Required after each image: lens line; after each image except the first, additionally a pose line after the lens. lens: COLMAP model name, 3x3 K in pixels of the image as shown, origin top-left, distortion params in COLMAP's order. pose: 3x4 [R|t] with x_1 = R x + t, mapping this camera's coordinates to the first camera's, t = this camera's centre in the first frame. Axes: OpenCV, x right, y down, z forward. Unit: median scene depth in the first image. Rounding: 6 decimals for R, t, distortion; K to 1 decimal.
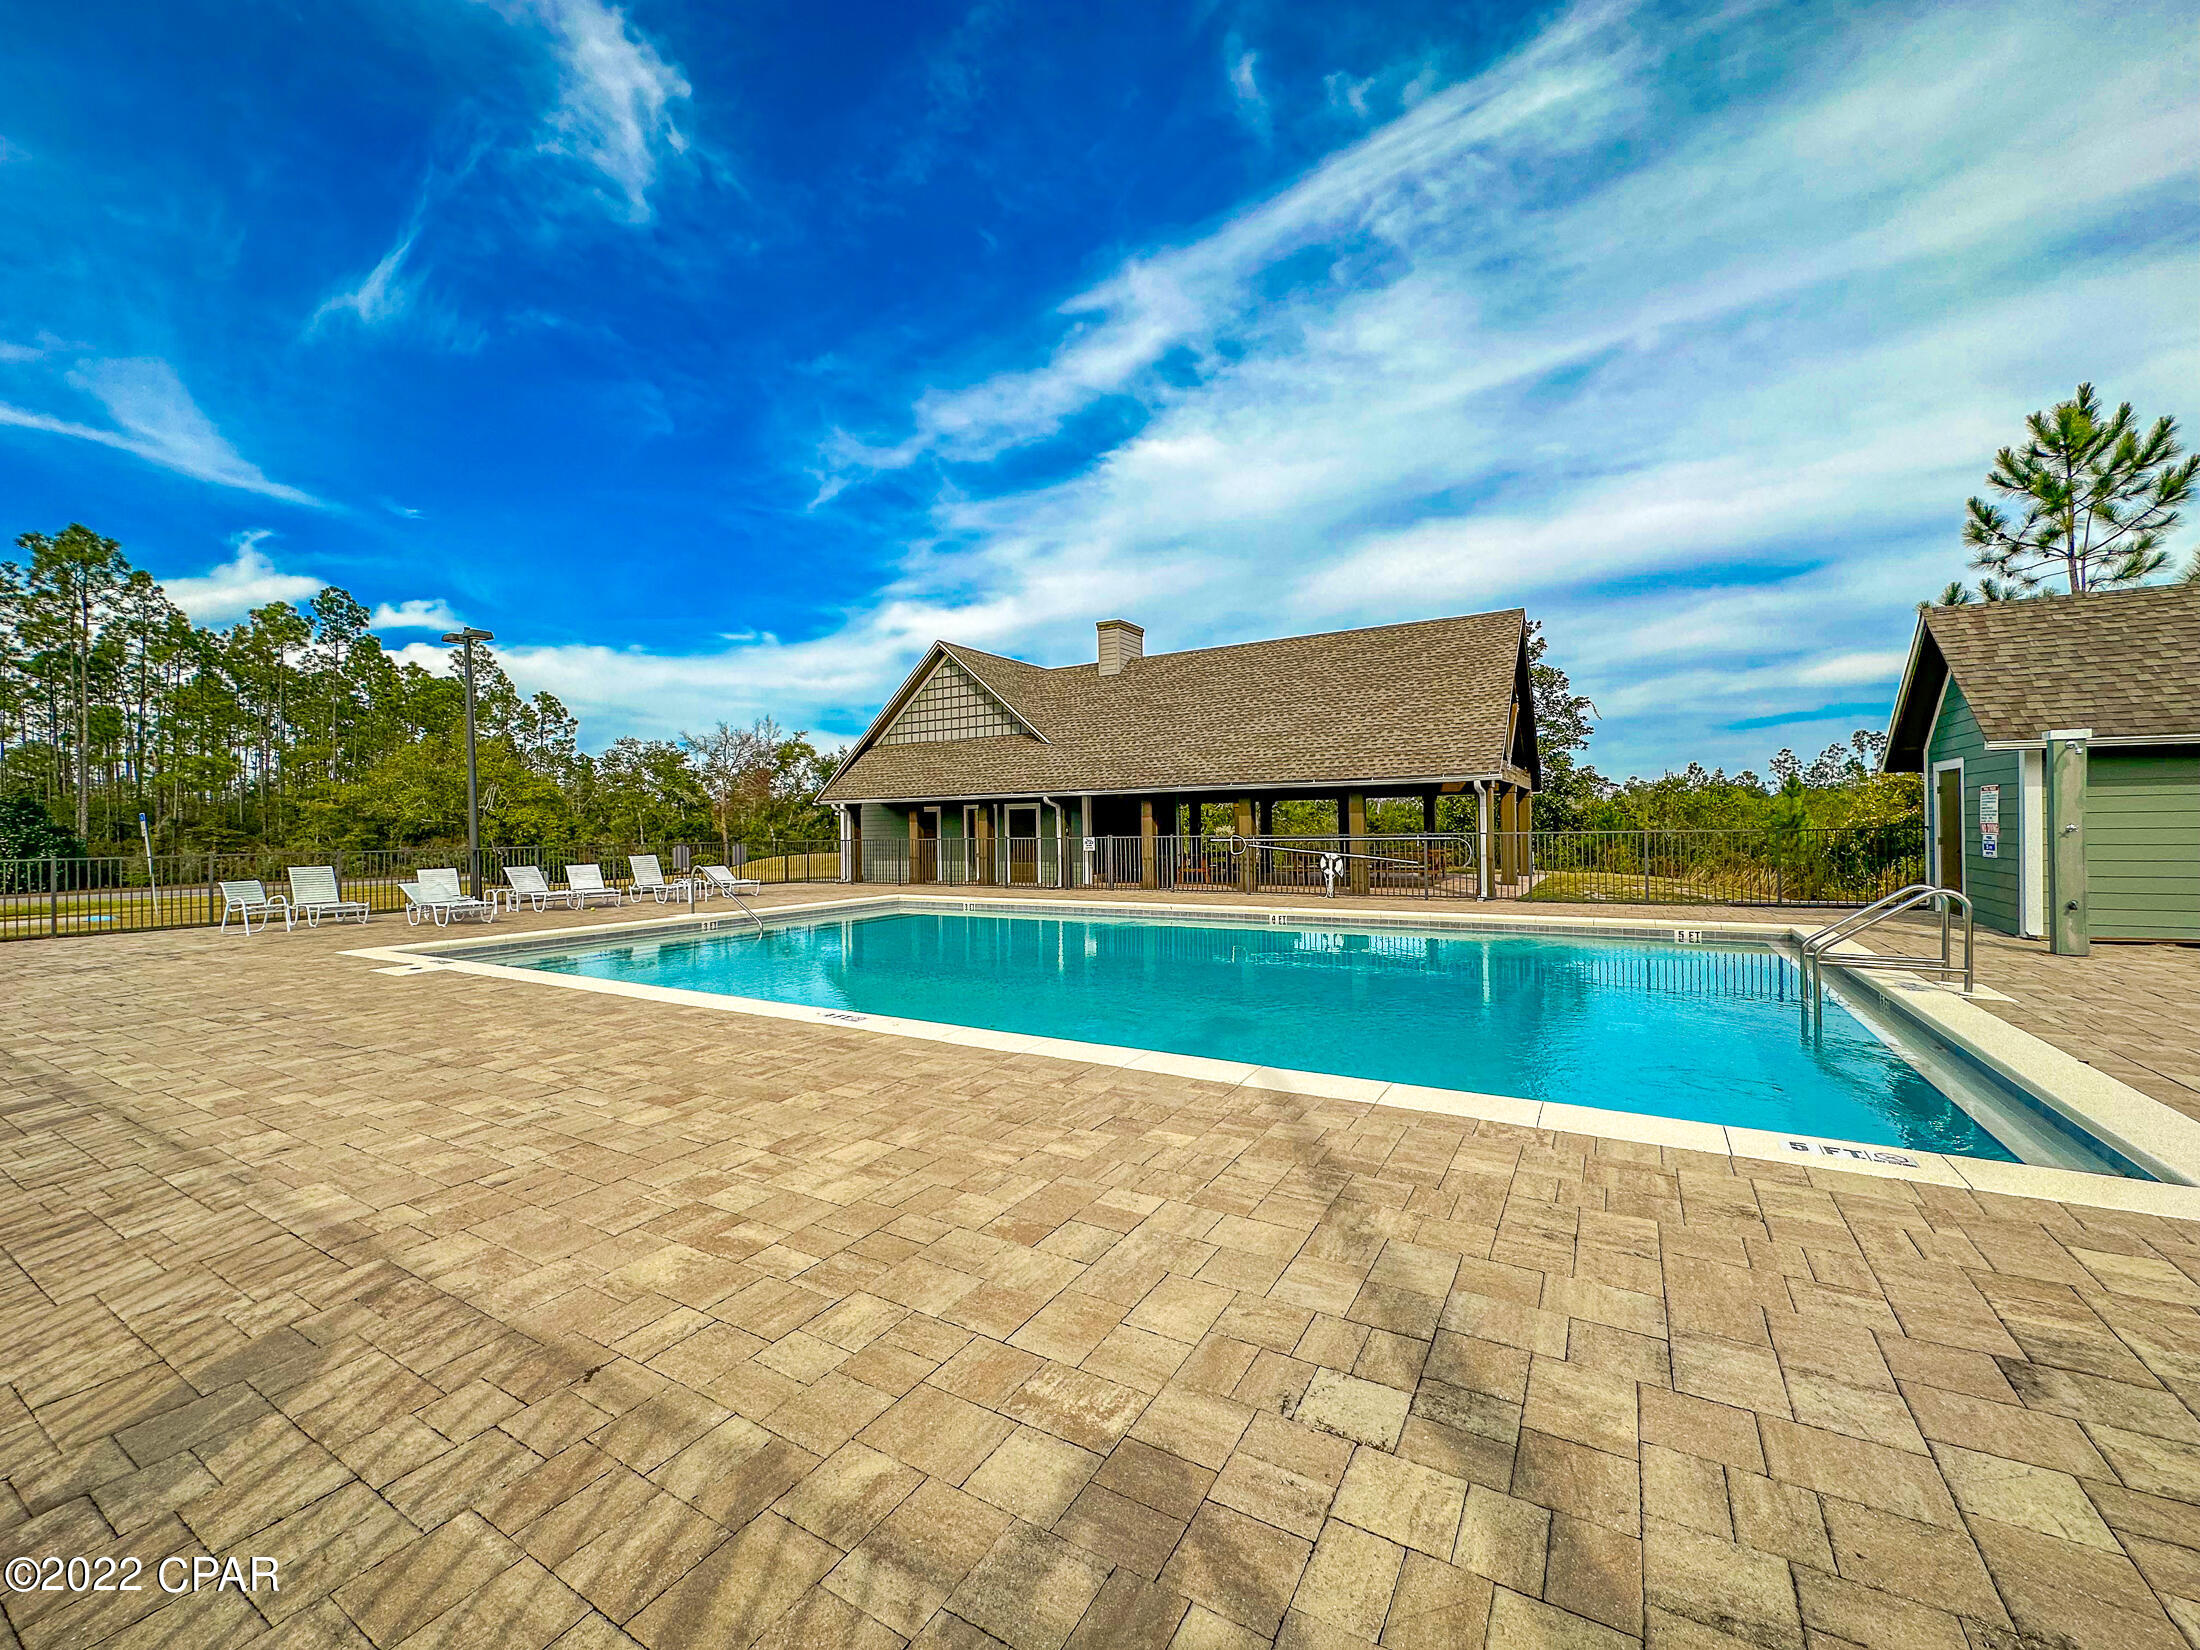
lens RADIAL K [[878.1, 0, 1110.1], [0, 878.1, 835.8], [0, 0, 1]] dist [0.000929, -0.006267]
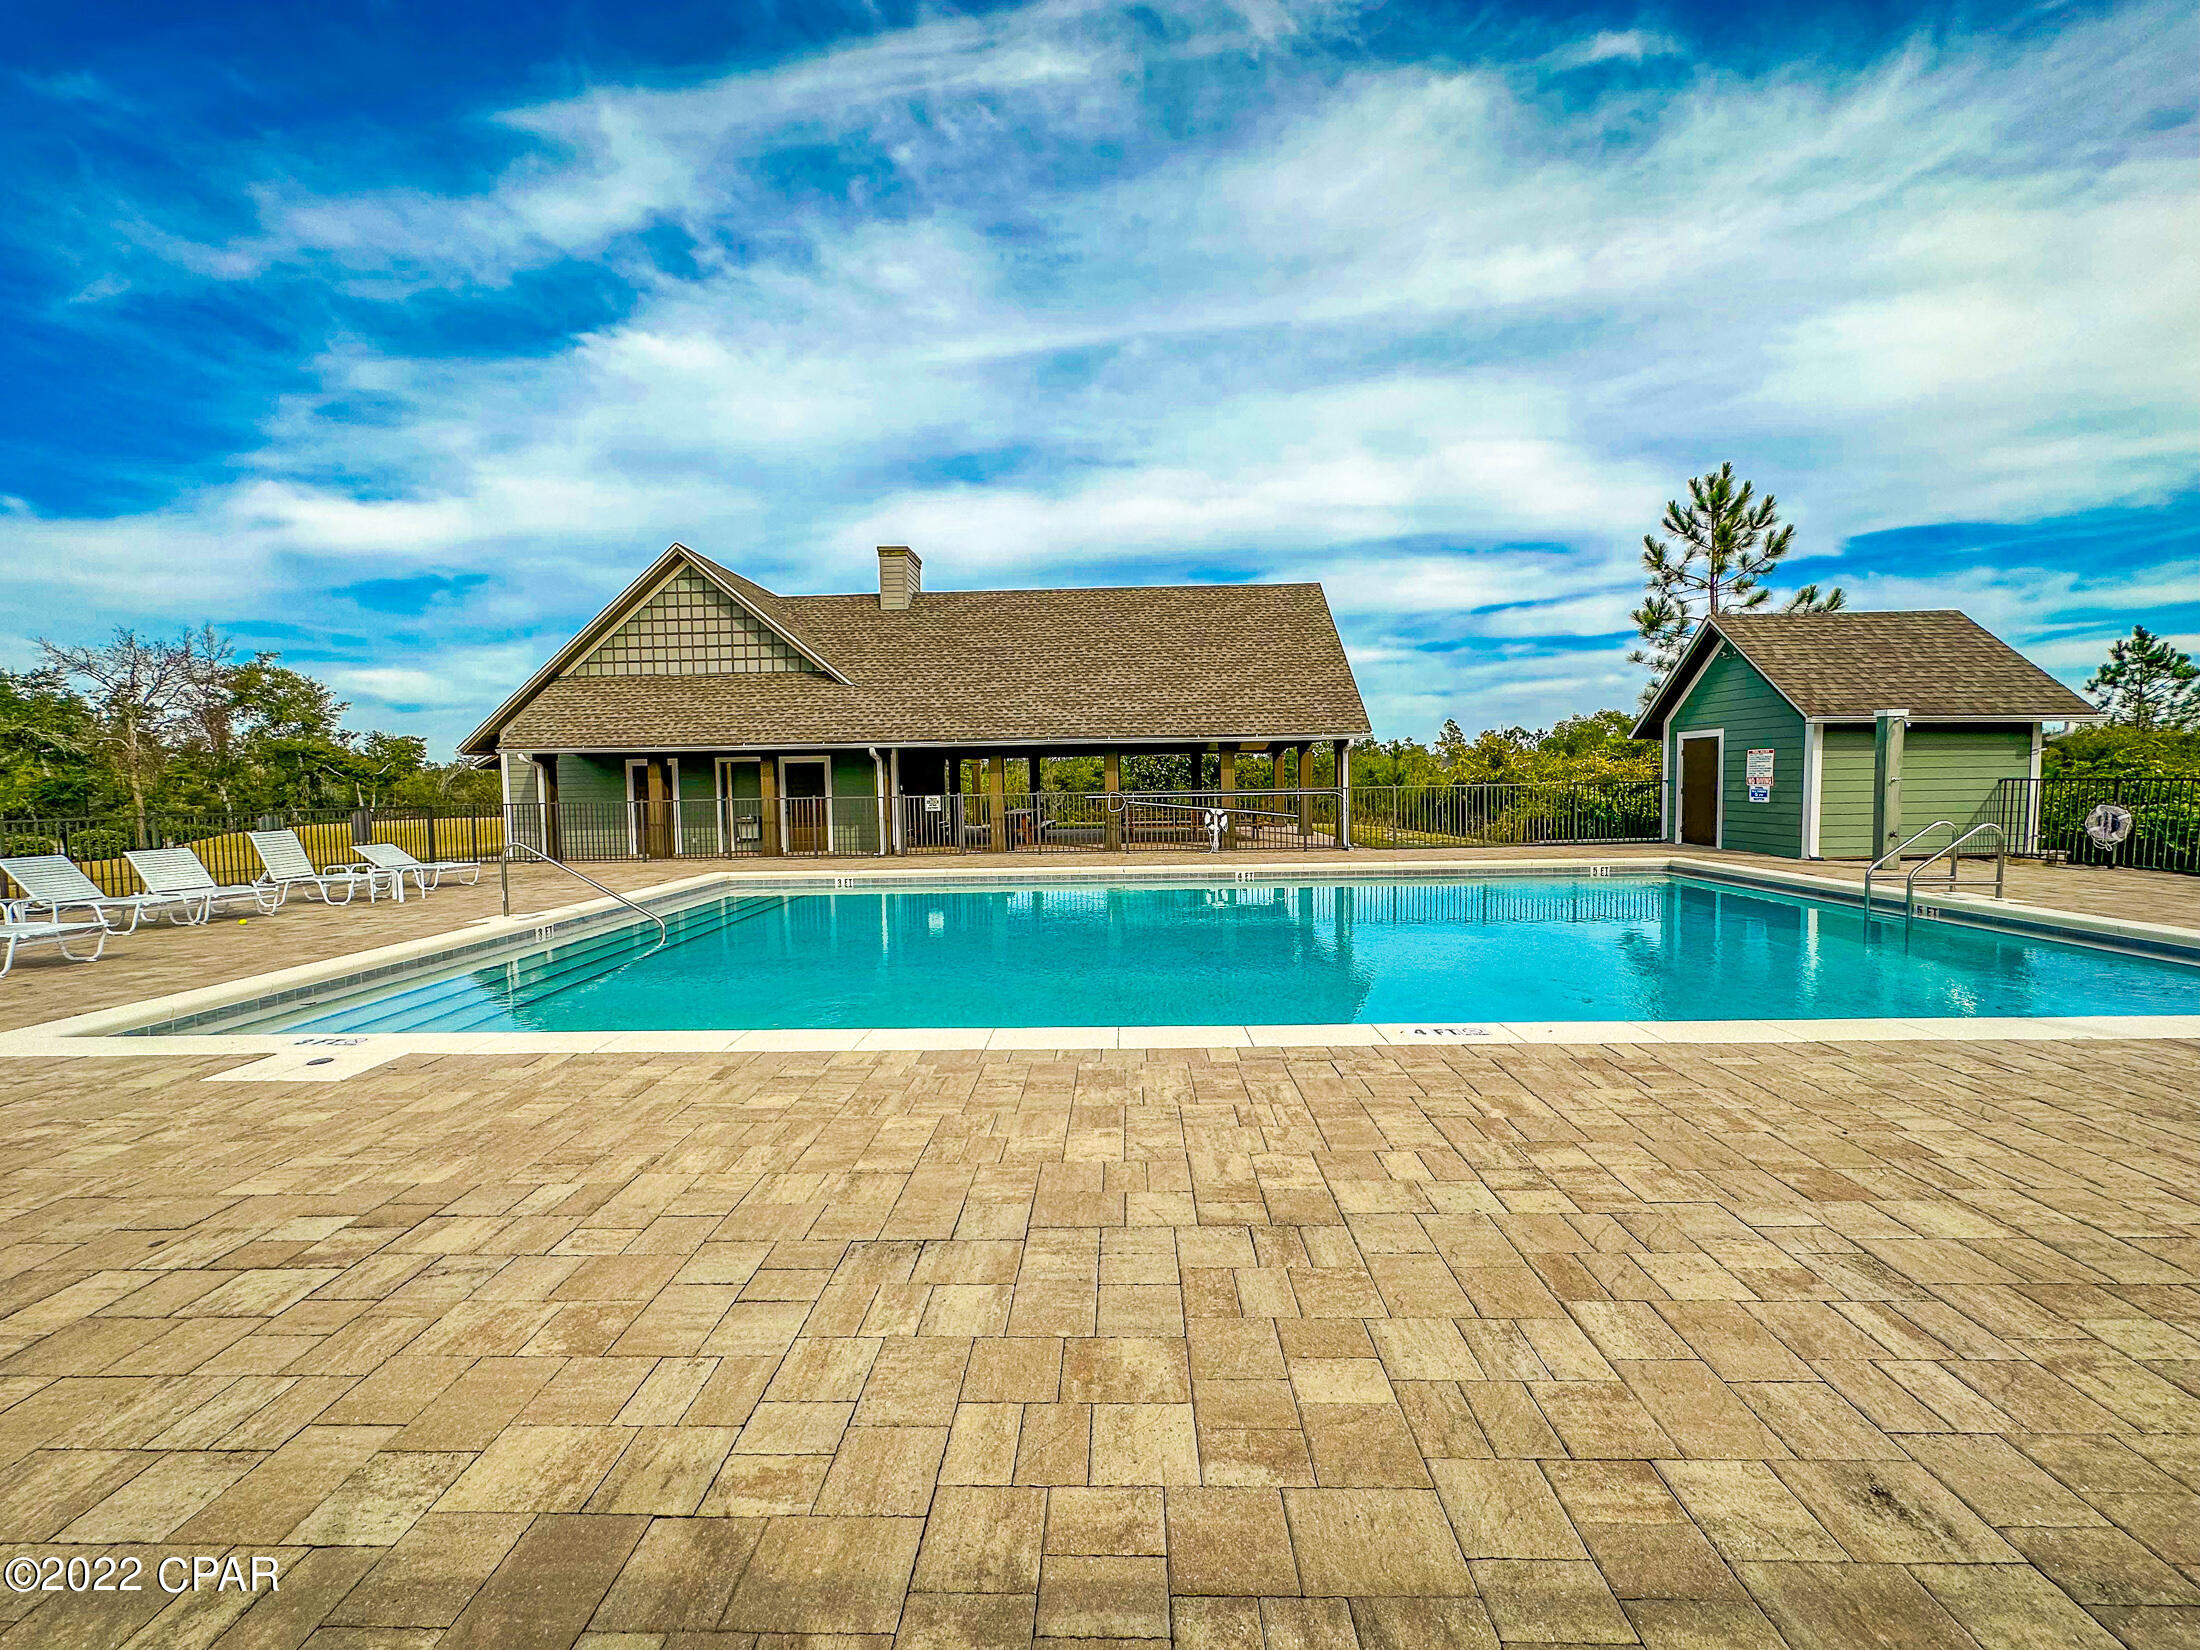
lens RADIAL K [[868.4, 0, 1099.2], [0, 868.4, 833.8], [0, 0, 1]] dist [-0.001290, -0.000258]
pose [[0.872873, -0.029564, 0.487051, -0.259687], [0.008378, 0.998924, 0.045620, 0.001522], [-0.487876, -0.035740, 0.872181, 0.146223]]
